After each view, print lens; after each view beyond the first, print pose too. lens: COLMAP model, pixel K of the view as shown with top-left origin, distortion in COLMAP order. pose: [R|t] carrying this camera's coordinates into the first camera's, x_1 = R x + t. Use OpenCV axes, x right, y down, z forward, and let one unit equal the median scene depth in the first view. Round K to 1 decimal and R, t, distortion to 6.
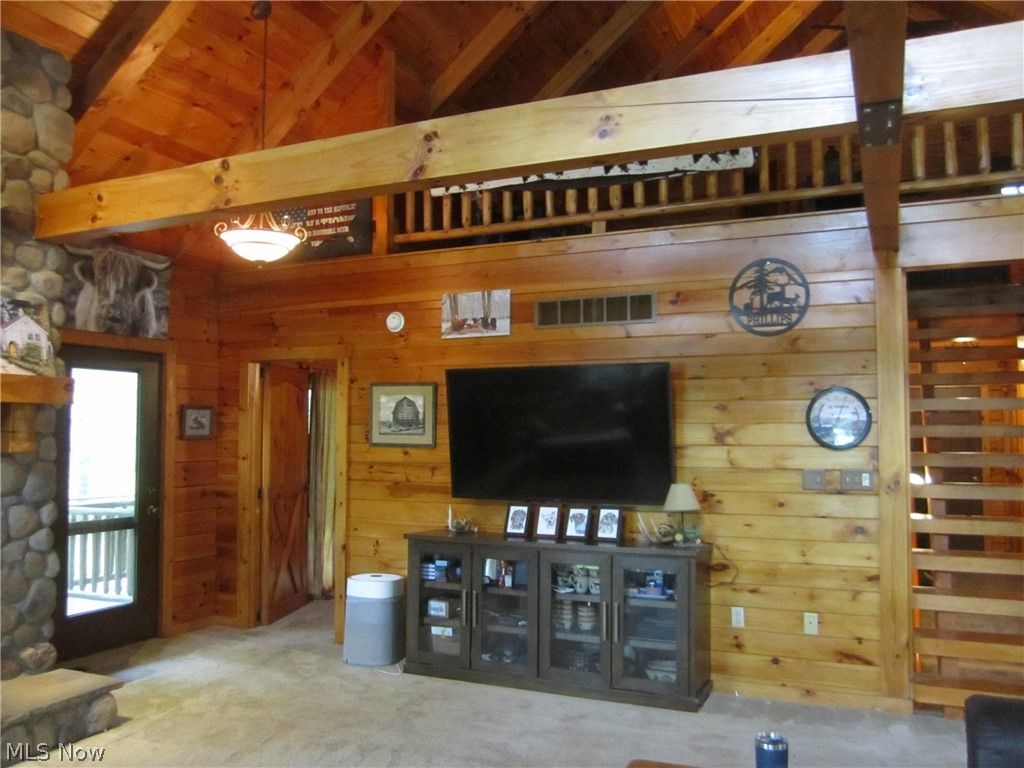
lens RADIAL K [[837.7, 0, 512.0], [0, 837.7, 384.0], [0, 0, 1]] dist [-0.056072, 0.010405]
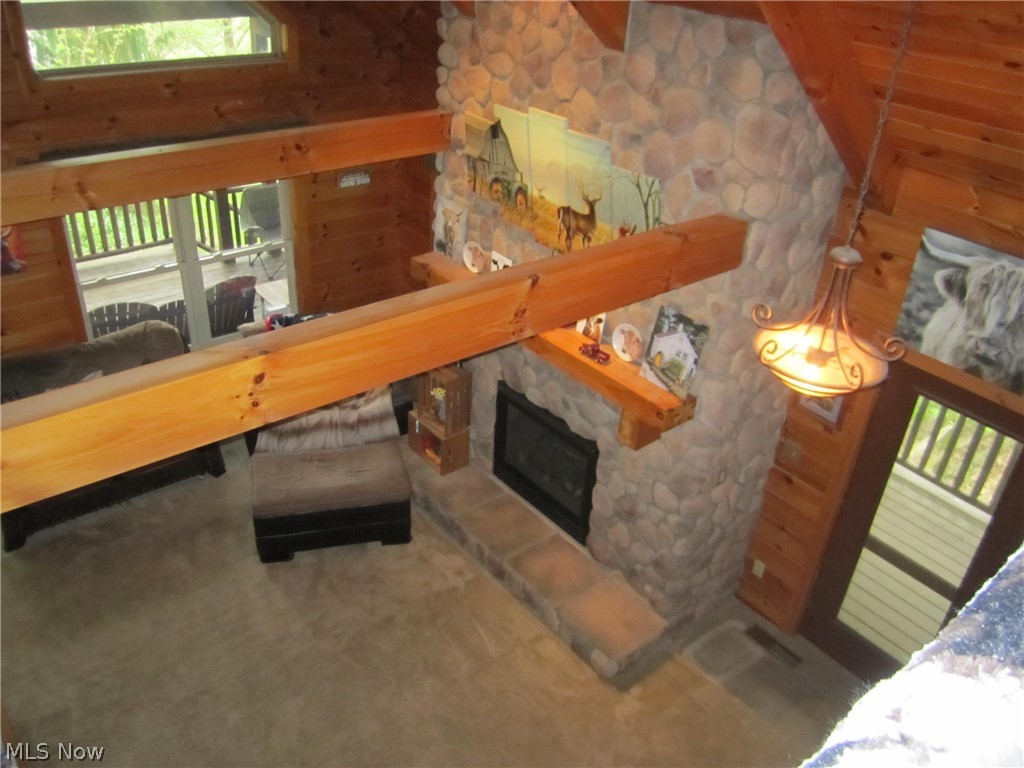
lens RADIAL K [[845.4, 0, 505.3], [0, 845.4, 379.6], [0, 0, 1]] dist [-0.061333, 0.023588]
pose [[-0.443336, 0.436785, -0.782733, 0.242389], [-0.005722, 0.871843, 0.489752, -0.398944], [0.896337, 0.221604, -0.384020, 0.912572]]
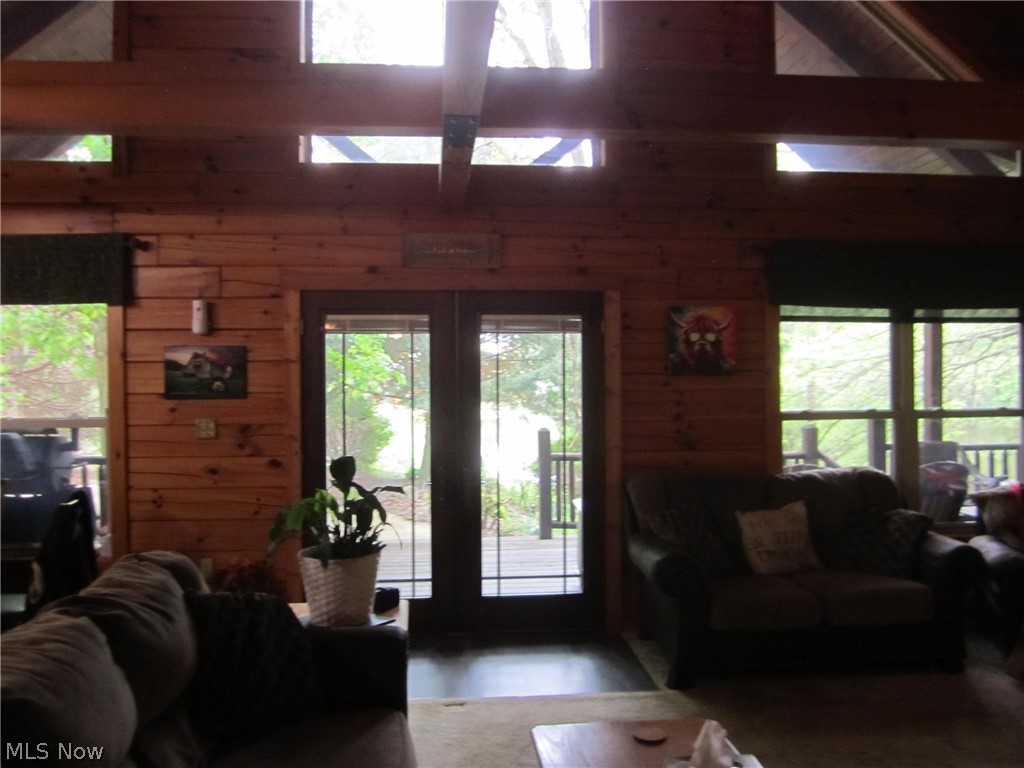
lens RADIAL K [[837.7, 0, 512.0], [0, 837.7, 384.0], [0, 0, 1]] dist [-0.056072, 0.010405]
pose [[-0.868274, 0.012769, -0.495920, 0.295825], [0.038046, 0.998438, -0.040904, 0.028938], [0.494623, -0.054383, -0.867404, 0.616671]]
